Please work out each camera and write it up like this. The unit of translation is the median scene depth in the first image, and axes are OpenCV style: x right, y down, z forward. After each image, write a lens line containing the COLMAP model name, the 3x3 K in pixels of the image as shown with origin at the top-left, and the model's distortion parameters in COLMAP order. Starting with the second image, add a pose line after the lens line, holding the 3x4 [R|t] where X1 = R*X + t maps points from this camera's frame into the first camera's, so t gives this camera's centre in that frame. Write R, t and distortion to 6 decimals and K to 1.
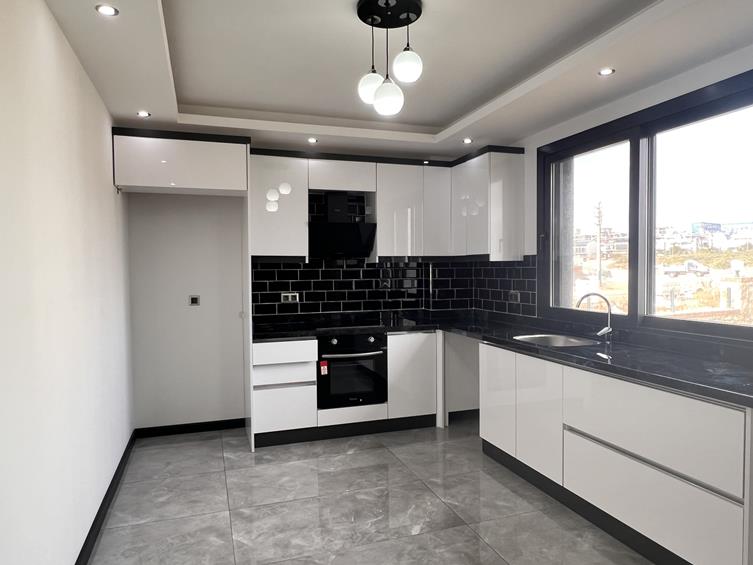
lens RADIAL K [[500.7, 0, 376.5], [0, 500.7, 282.5], [0, 0, 1]] dist [-0.000727, -0.002184]
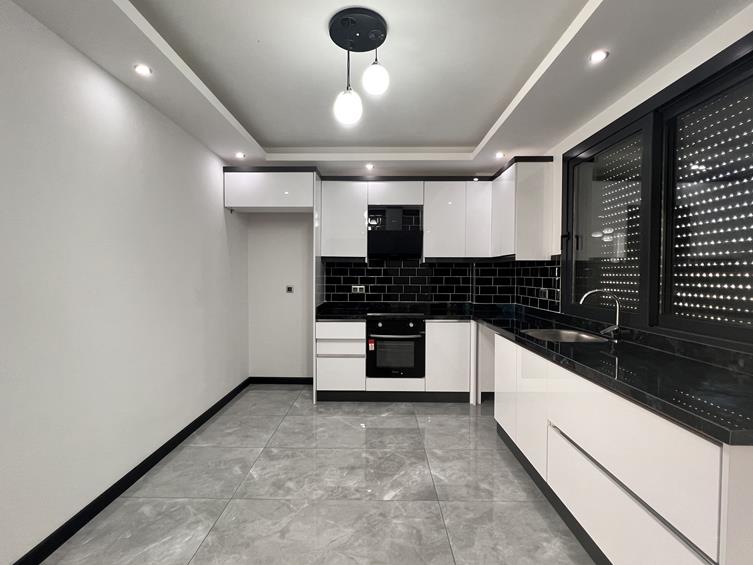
lens RADIAL K [[355.3, 0, 375.0], [0, 355.3, 280.6], [0, 0, 1]] dist [-0.002763, -0.000104]
pose [[0.941631, 0.018130, -0.336159, 0.203691], [-0.020709, 0.999777, -0.004088, 0.011646], [0.336010, 0.010811, 0.941796, 0.157803]]
